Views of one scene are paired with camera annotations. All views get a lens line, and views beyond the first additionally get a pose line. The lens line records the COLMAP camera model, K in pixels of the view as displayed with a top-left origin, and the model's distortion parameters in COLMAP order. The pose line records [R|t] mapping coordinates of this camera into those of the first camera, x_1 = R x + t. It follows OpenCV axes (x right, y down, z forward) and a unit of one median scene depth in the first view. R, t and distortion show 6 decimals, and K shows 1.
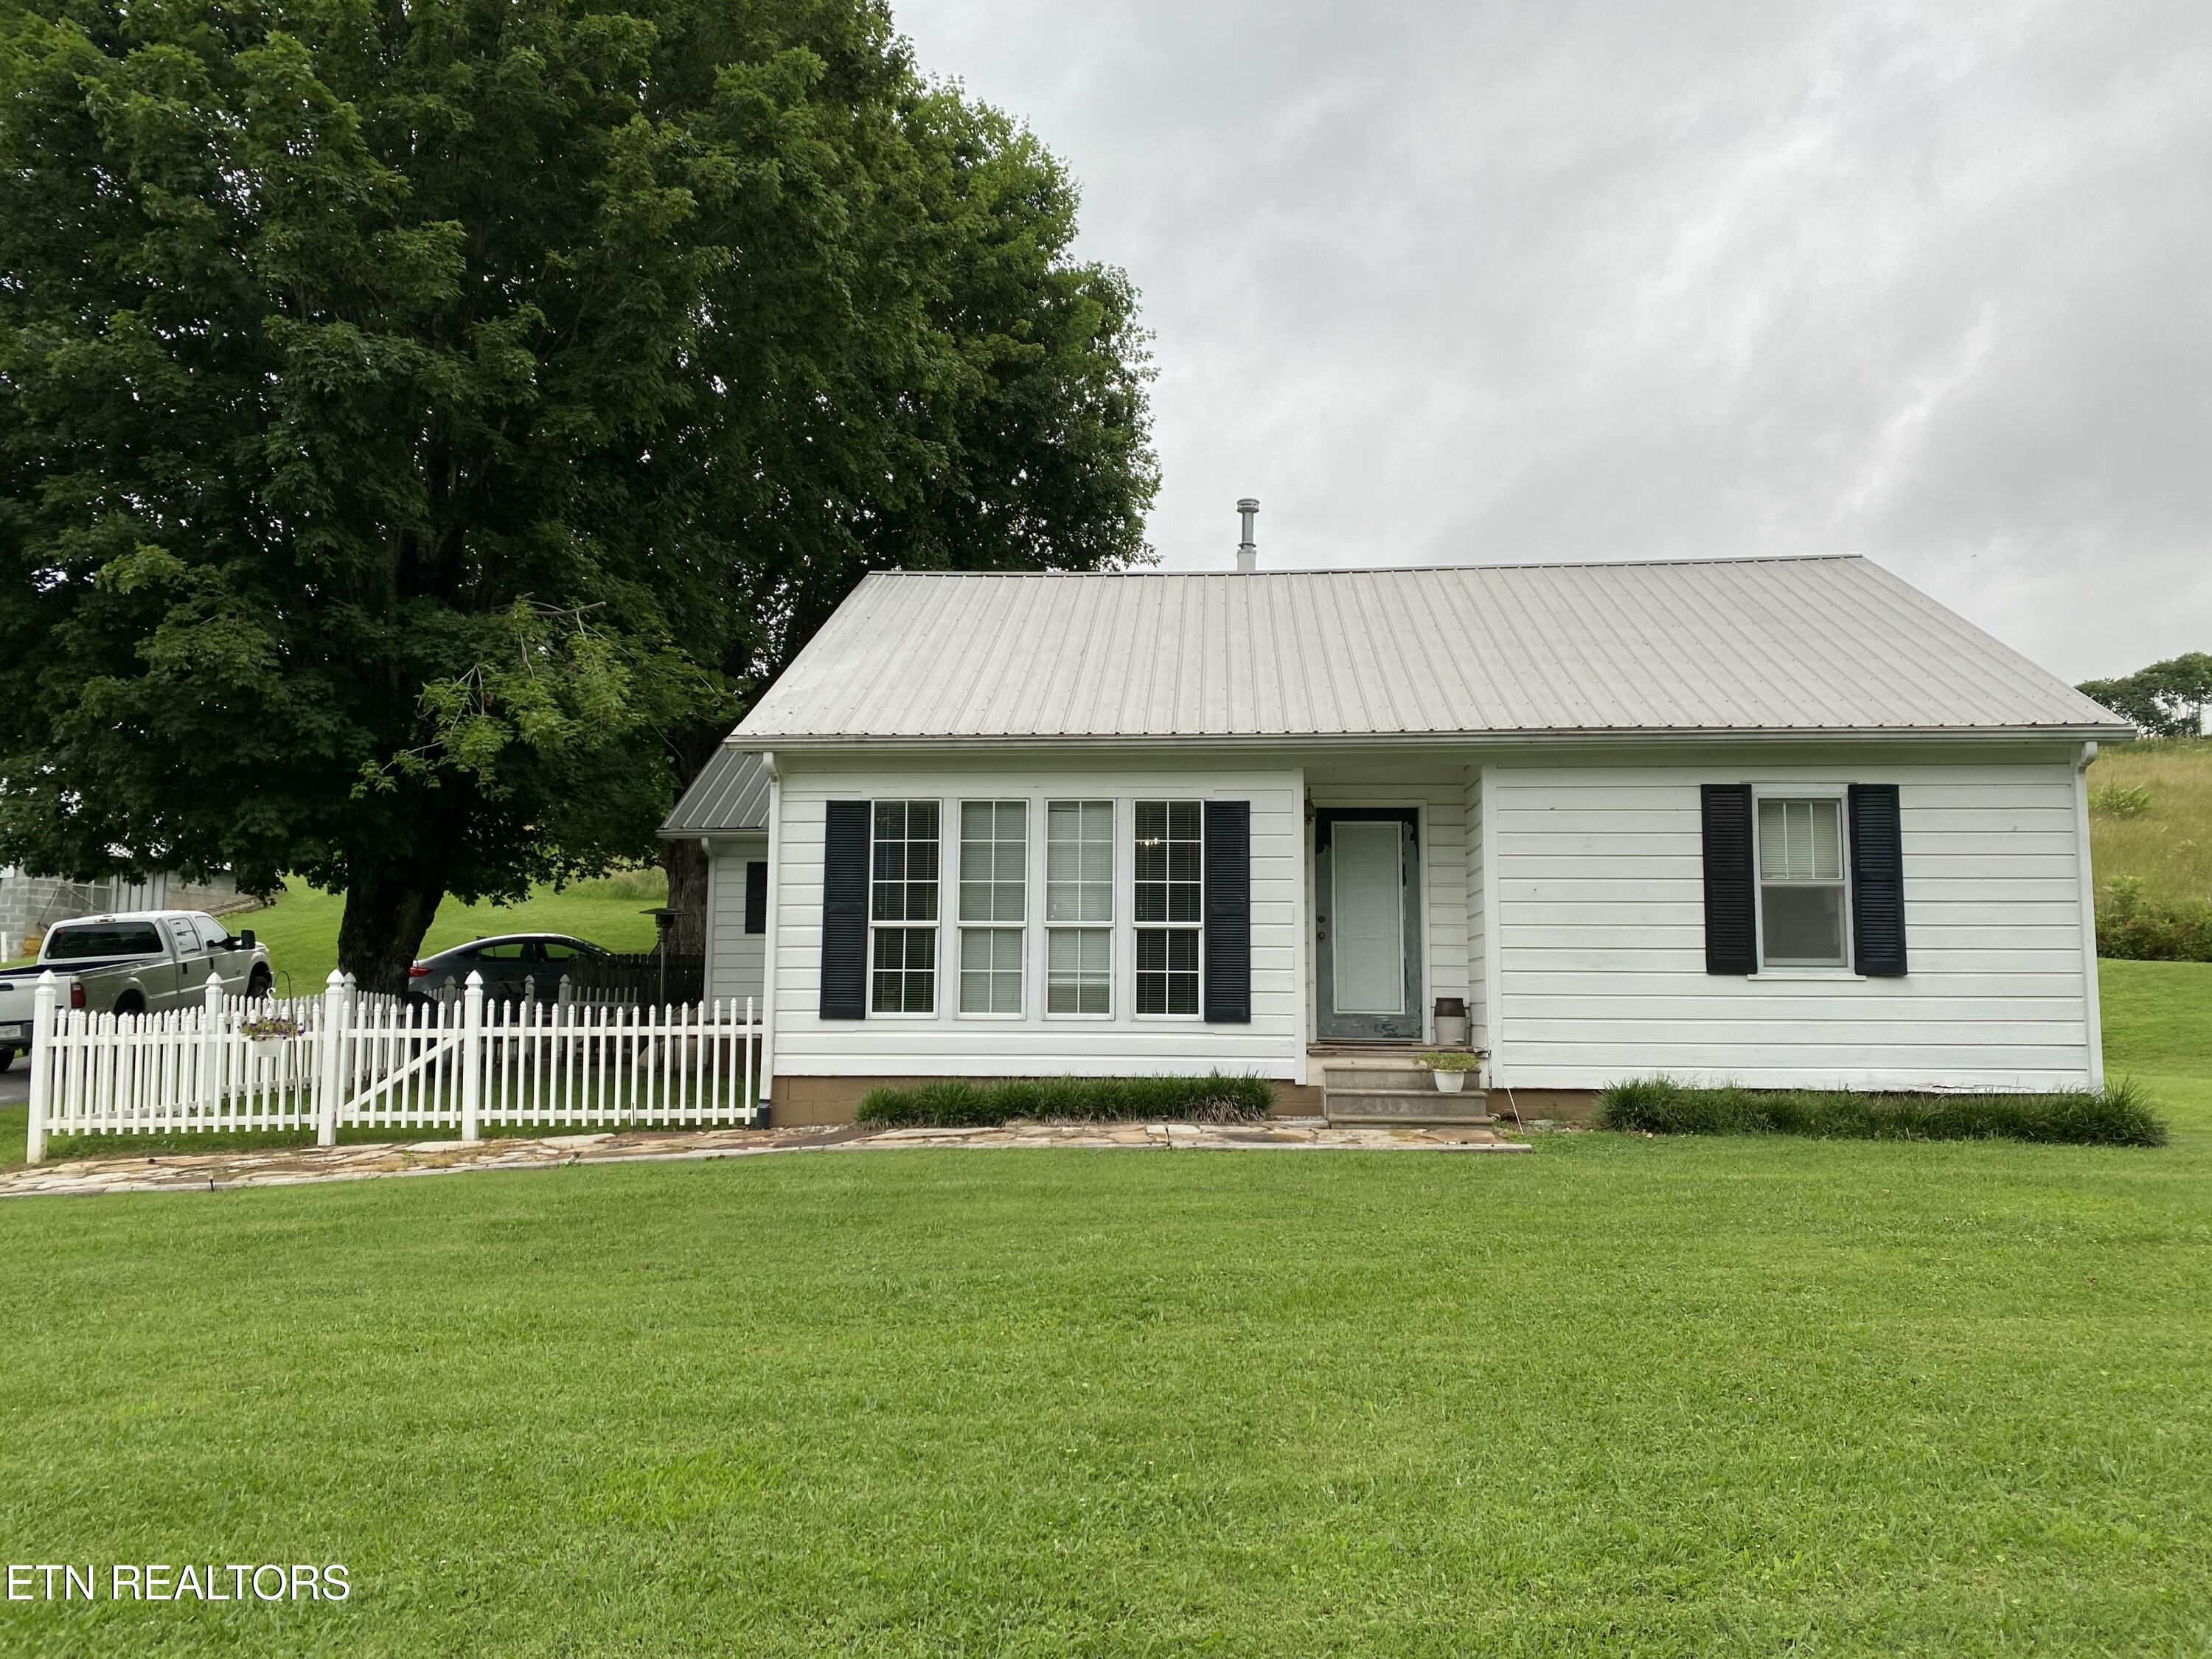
lens RADIAL K [[1625.0, 0, 1106.0], [0, 1625.0, 829.5], [0, 0, 1]] dist [0.148384, -0.236175]
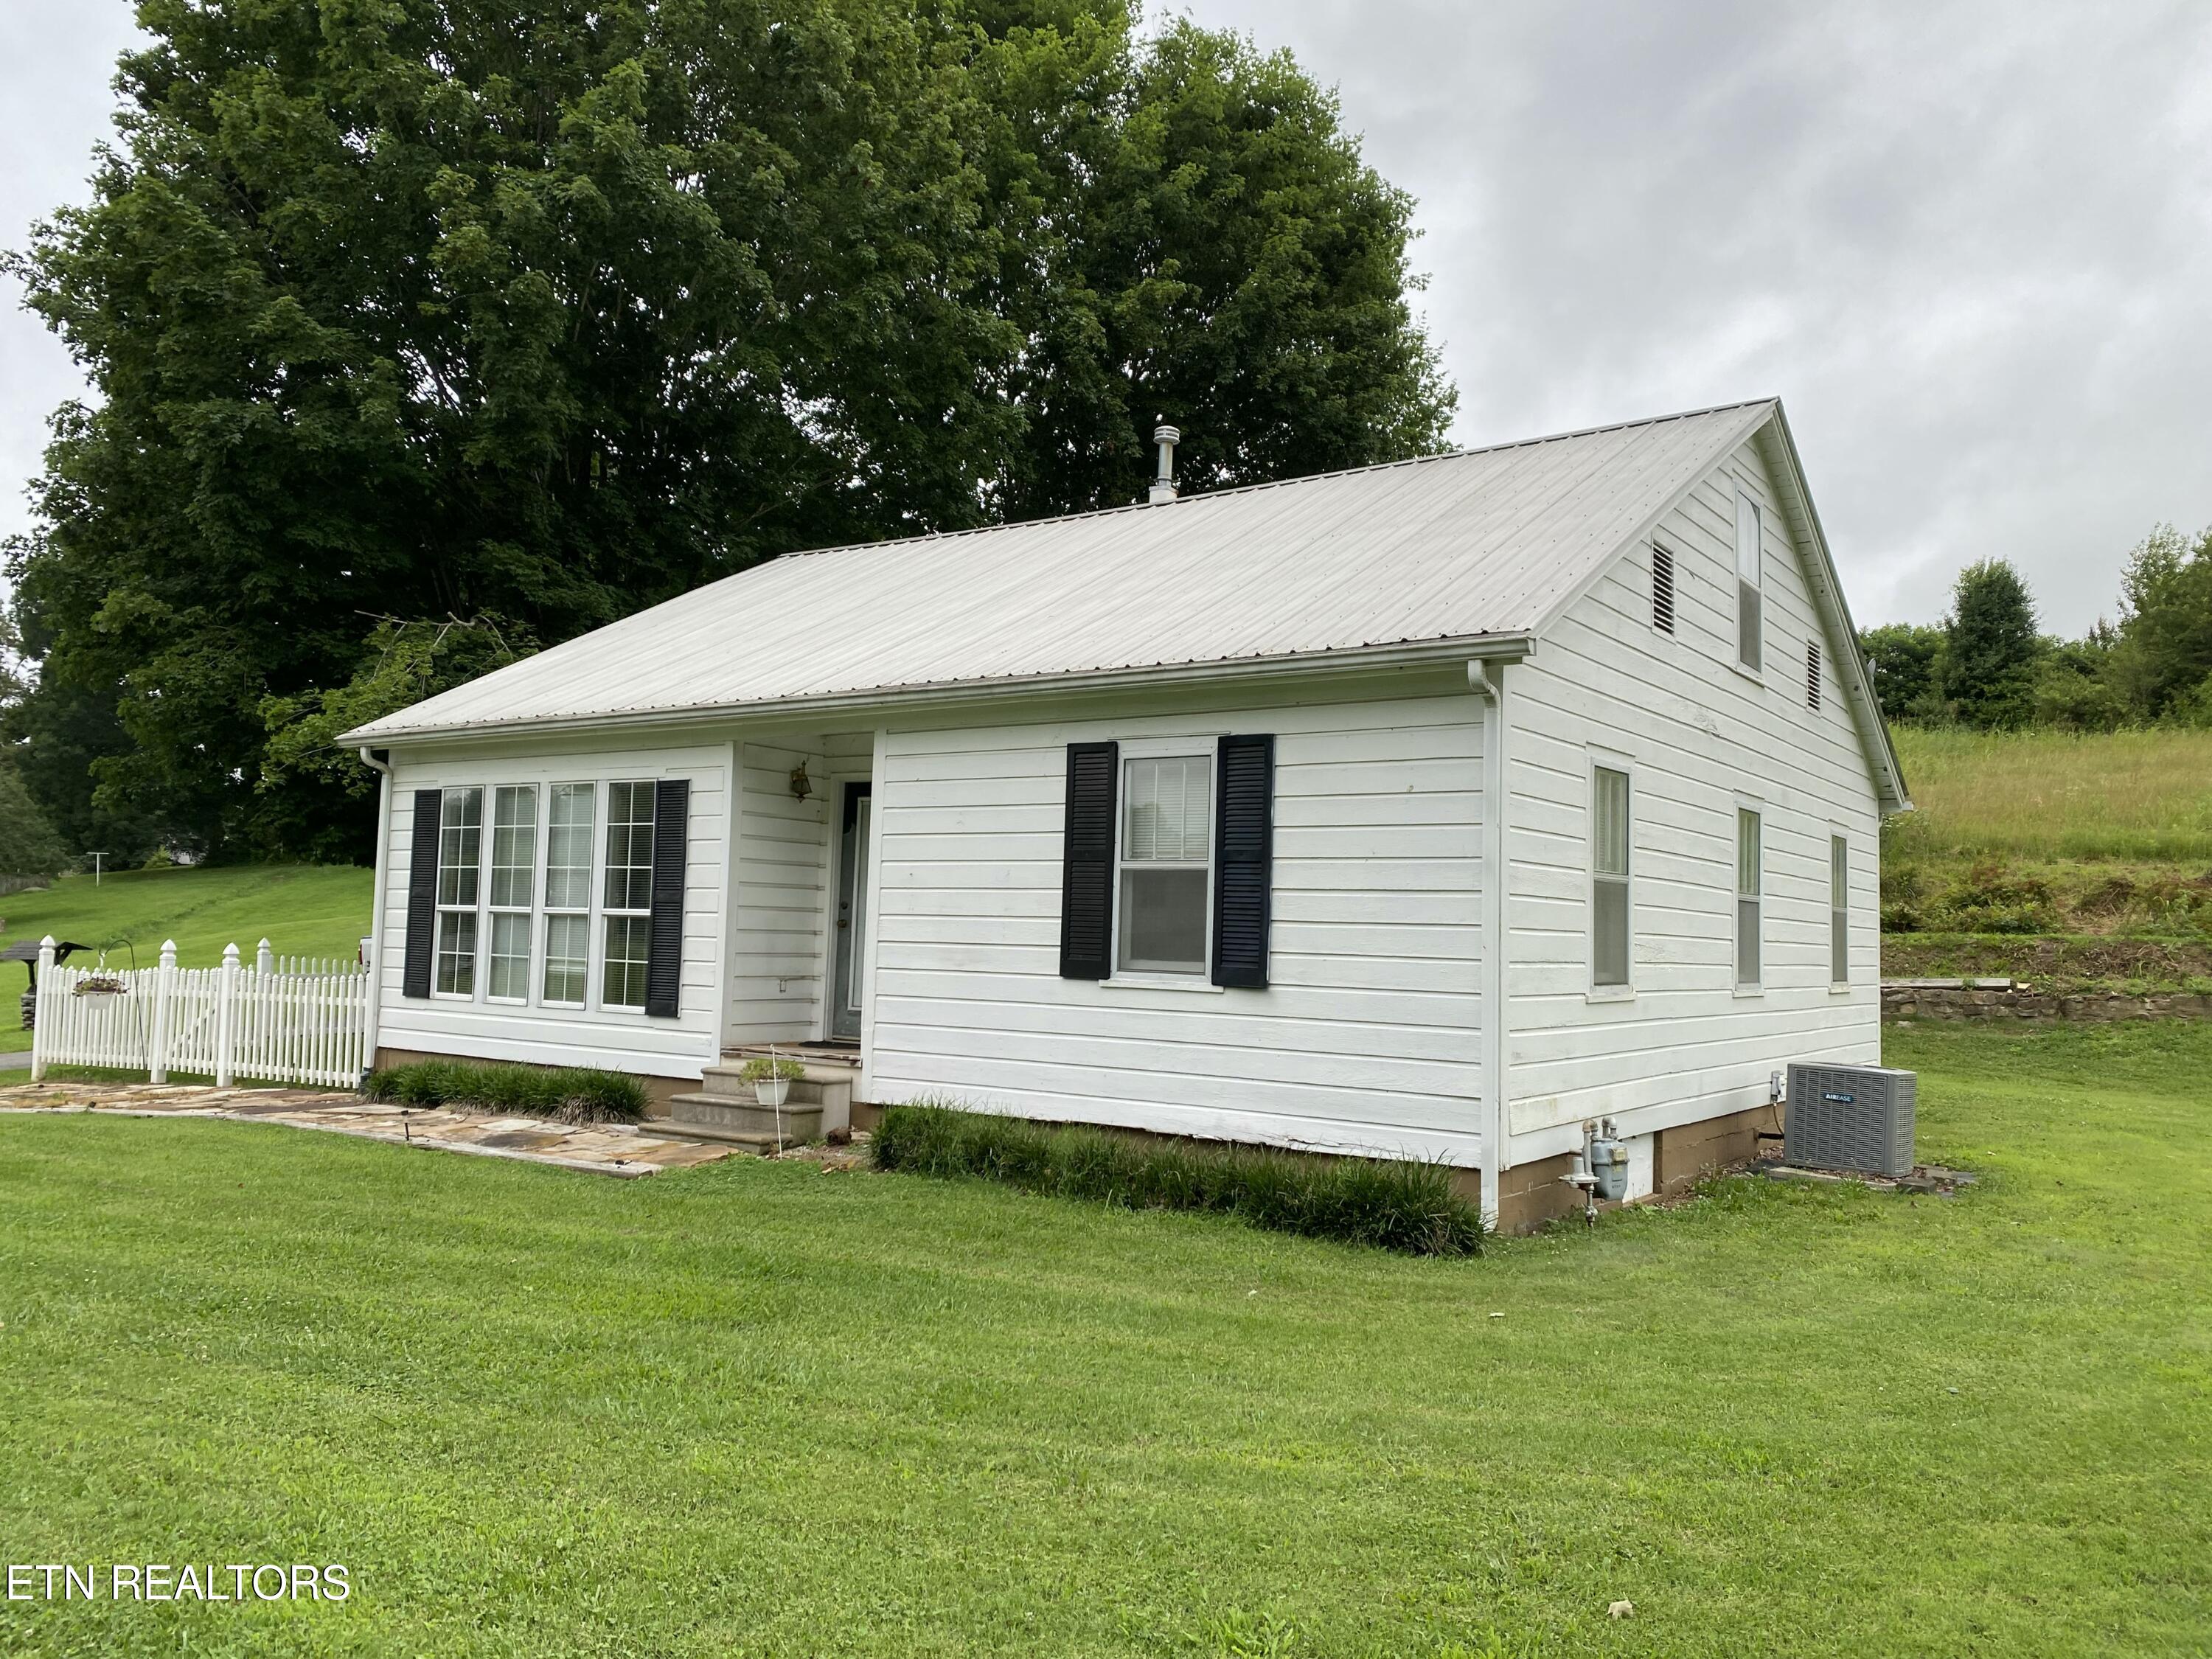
lens RADIAL K [[1625.0, 0, 1106.0], [0, 1625.0, 829.5], [0, 0, 1]] dist [0.148384, -0.236175]
pose [[0.851065, -0.014451, -0.524862, 0.783532], [0.027232, 0.999491, 0.016637, 0.001810], [0.524354, -0.028452, 0.851025, 0.326281]]
